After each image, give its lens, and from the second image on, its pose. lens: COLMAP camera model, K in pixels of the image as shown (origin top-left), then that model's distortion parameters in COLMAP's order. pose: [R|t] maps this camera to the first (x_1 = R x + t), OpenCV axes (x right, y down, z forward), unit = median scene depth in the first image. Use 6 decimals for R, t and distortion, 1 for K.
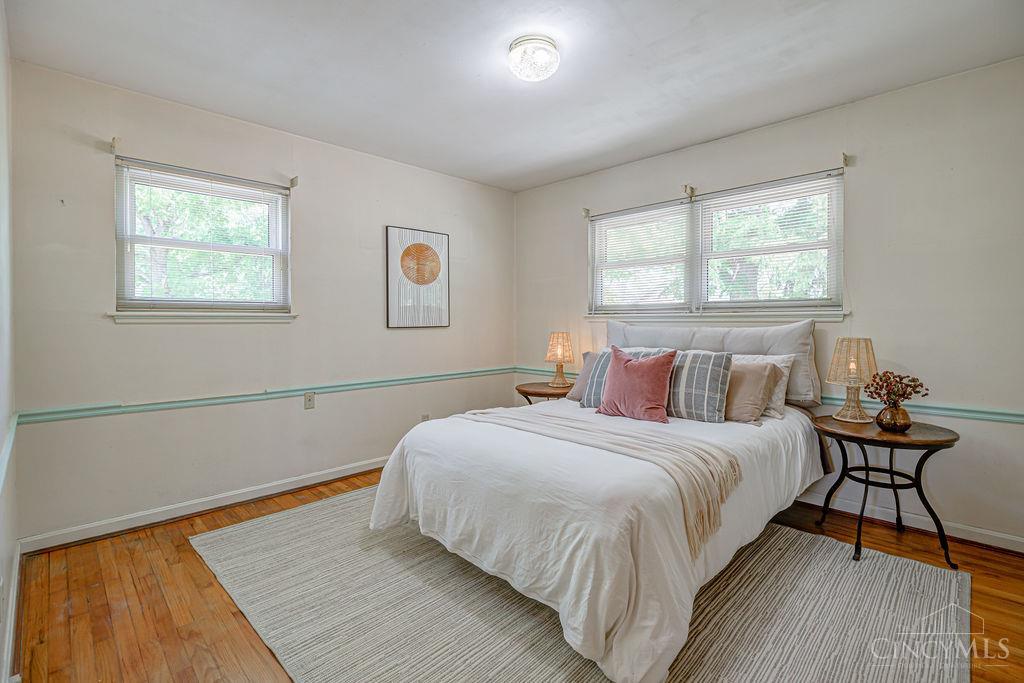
lens RADIAL K [[476.1, 0, 511.7], [0, 476.1, 336.6], [0, 0, 1]] dist [0.000405, -0.001035]
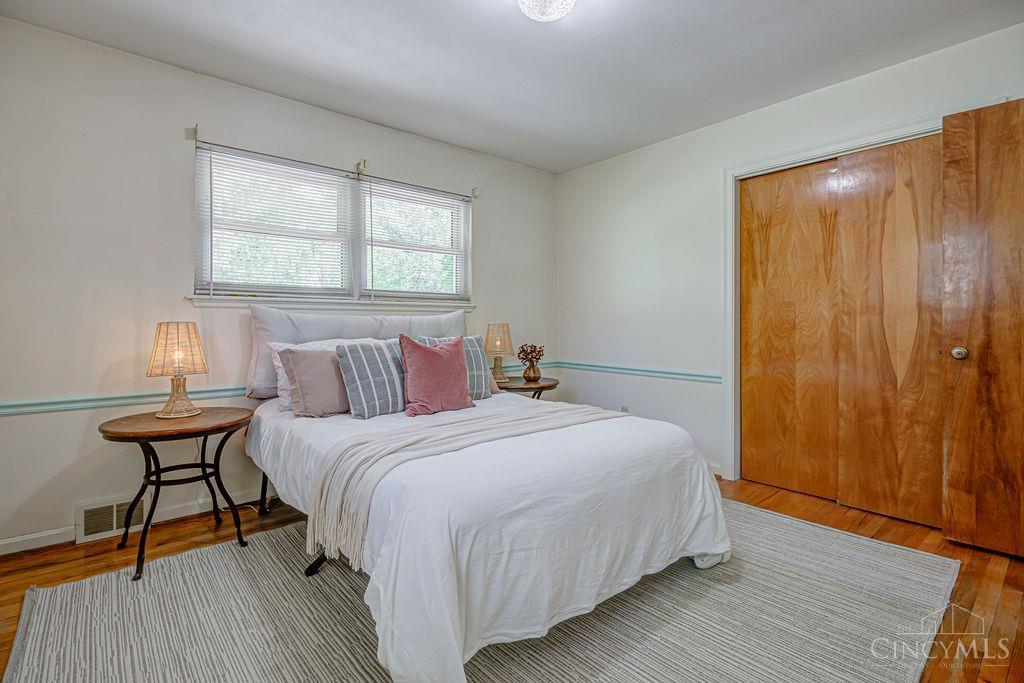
lens RADIAL K [[476.1, 0, 527.8], [0, 476.1, 321.8], [0, 0, 1]] dist [0.000405, -0.001035]
pose [[0.064090, 0.004723, 0.997933, -0.690866], [0.030734, 0.999505, -0.006704, 0.011124], [-0.997471, 0.031100, 0.063913, 0.832324]]
